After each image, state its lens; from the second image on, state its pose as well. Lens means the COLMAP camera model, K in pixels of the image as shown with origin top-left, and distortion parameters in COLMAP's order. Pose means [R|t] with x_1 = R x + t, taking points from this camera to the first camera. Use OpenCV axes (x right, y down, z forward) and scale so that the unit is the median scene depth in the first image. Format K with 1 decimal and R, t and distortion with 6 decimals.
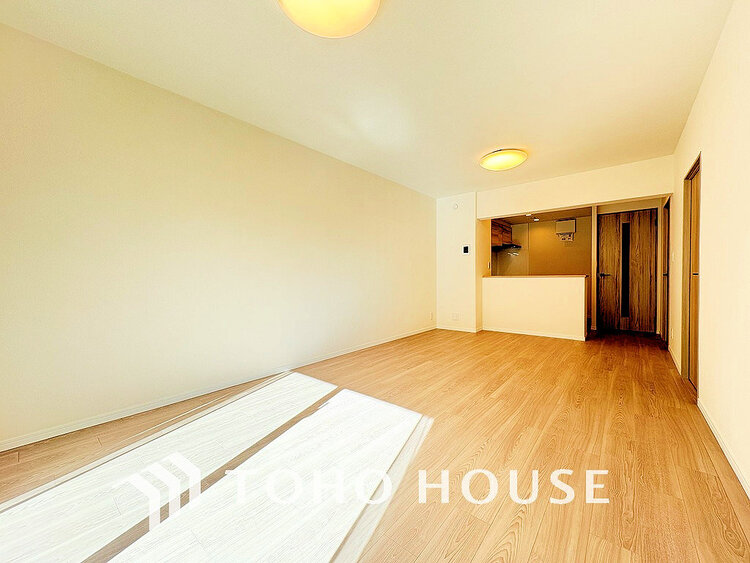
lens RADIAL K [[297.1, 0, 375.0], [0, 297.1, 281.5], [0, 0, 1]] dist [0.000106, 0.000340]
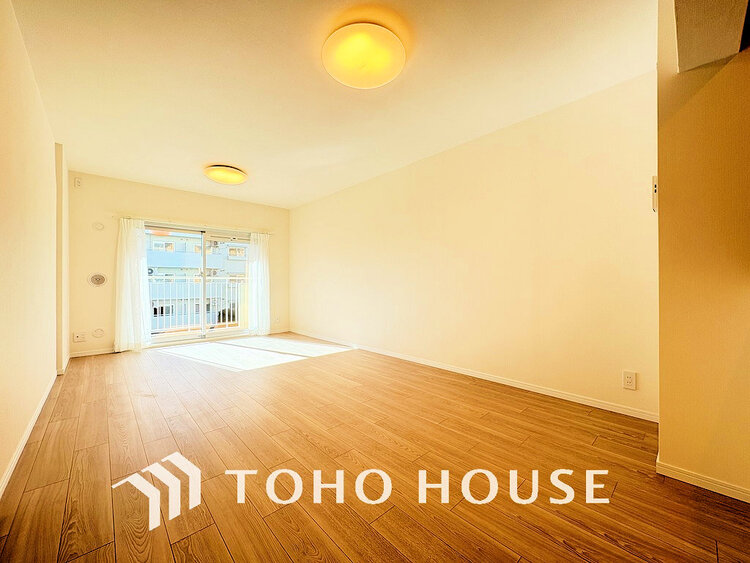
lens RADIAL K [[297.1, 0, 375.0], [0, 297.1, 281.5], [0, 0, 1]] dist [0.000106, 0.000340]
pose [[-0.123312, 0.003494, -0.992362, 1.068483], [-0.014111, 0.999887, 0.005274, -0.023640], [0.992268, 0.014654, -0.123249, 1.222077]]
